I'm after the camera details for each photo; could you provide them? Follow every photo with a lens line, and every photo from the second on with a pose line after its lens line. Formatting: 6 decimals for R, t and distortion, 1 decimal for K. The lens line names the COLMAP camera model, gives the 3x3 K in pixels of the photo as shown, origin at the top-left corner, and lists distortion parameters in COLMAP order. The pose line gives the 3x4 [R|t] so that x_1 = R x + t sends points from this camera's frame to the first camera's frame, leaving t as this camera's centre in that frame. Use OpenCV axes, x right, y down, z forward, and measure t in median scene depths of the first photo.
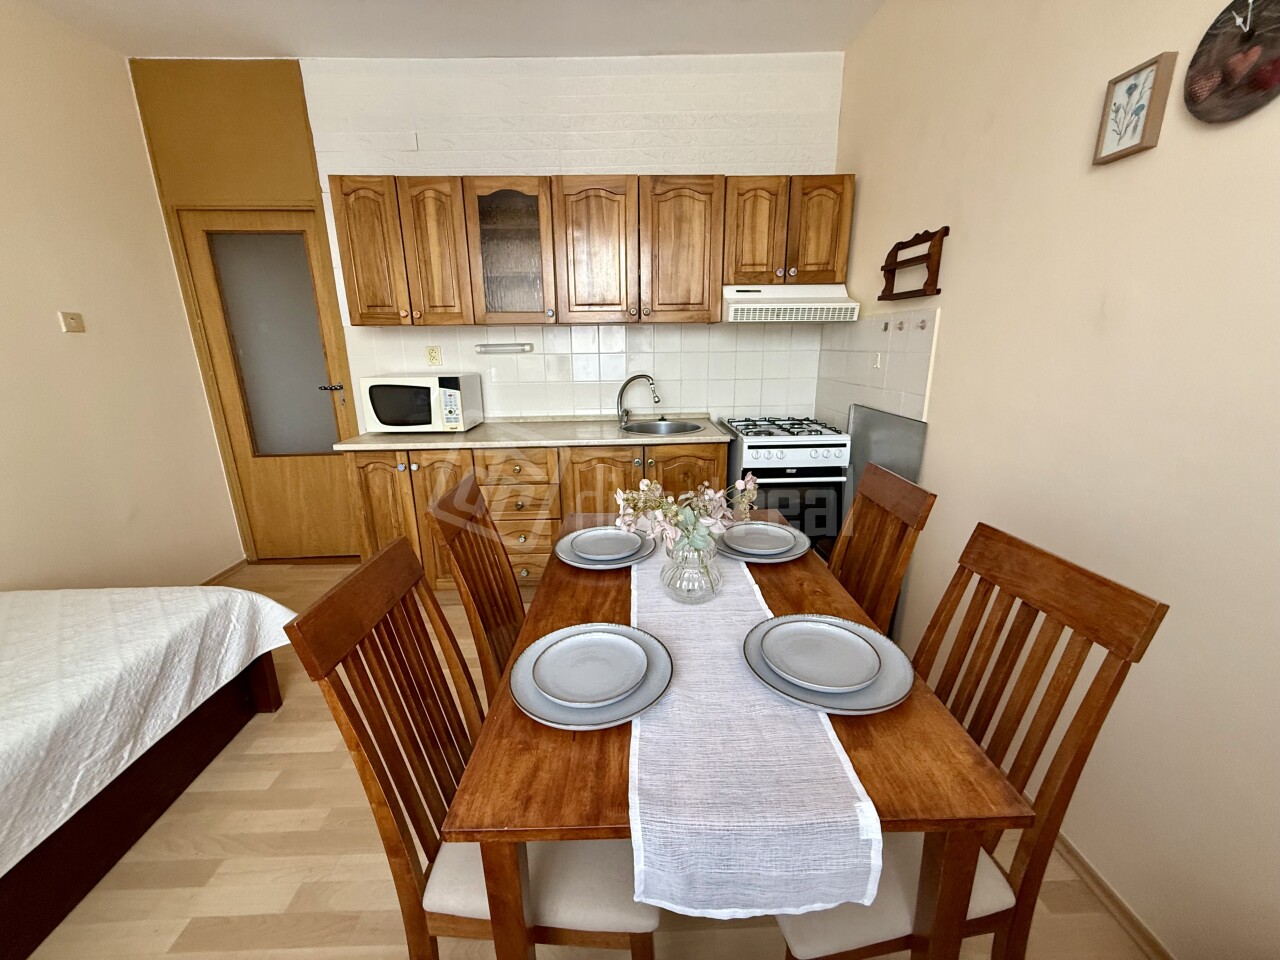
lens RADIAL K [[515.6, 0, 640.0], [0, 515.6, 480.0], [0, 0, 1]] dist [-0.001655, -0.000217]
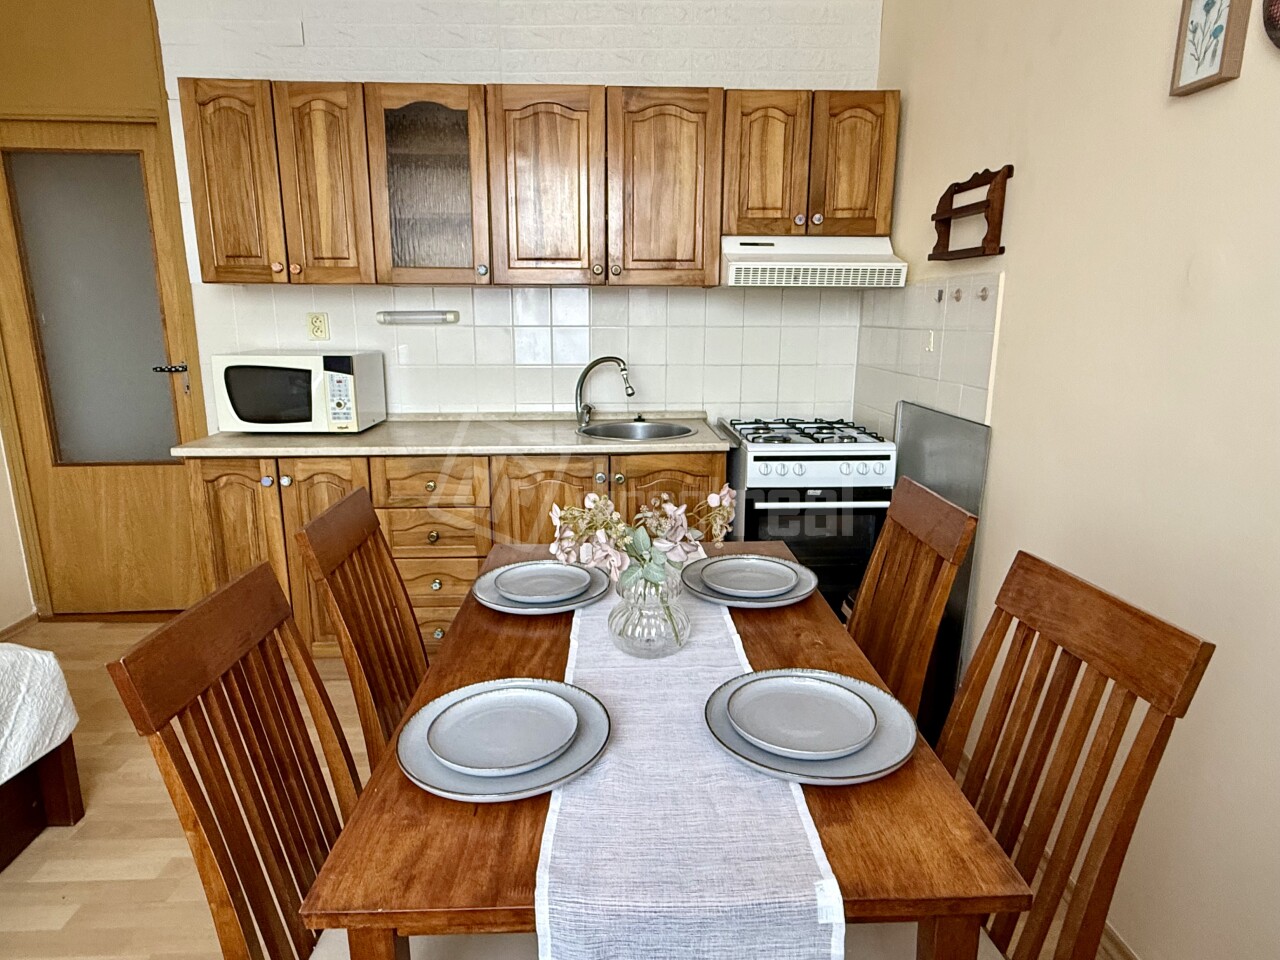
lens RADIAL K [[767.0, 0, 640.0], [0, 767.0, 480.0], [0, 0, 1]] dist [-0.001851, -0.000223]
pose [[0.999791, 0.010889, 0.017308, 0.045102], [-0.010113, 0.998967, -0.044302, 0.021290], [-0.017772, 0.044118, 0.998868, -0.088716]]
